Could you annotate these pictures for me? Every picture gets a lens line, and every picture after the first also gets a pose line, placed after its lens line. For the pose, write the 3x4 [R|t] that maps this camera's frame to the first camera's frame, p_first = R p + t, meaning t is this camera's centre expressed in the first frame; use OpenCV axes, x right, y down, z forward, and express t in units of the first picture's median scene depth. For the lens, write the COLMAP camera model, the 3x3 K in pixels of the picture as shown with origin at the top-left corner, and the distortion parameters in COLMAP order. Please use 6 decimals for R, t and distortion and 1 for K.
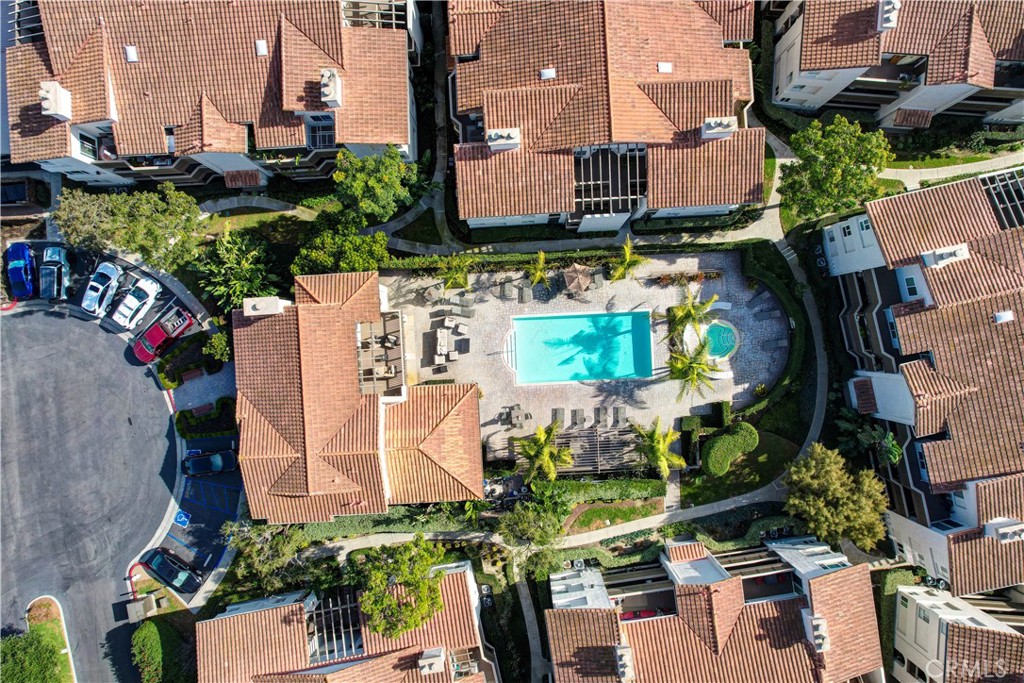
lens RADIAL K [[674.1, 0, 518.9], [0, 674.1, 342.1], [0, 0, 1]] dist [-0.076251, 0.073883]
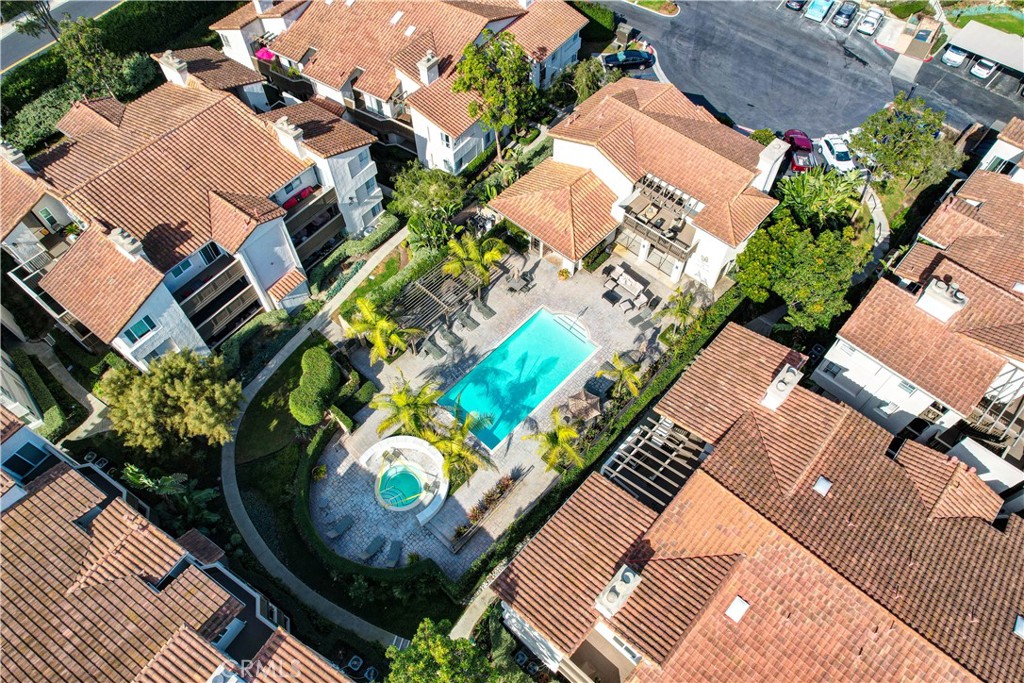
lens RADIAL K [[674.1, 0, 518.9], [0, 674.1, 342.1], [0, 0, 1]] dist [-0.076251, 0.073883]
pose [[-0.714591, 0.581660, -0.388628, 0.462419], [-0.699541, -0.593128, 0.398549, -0.353541], [0.001313, 0.556661, 0.830739, 0.290462]]
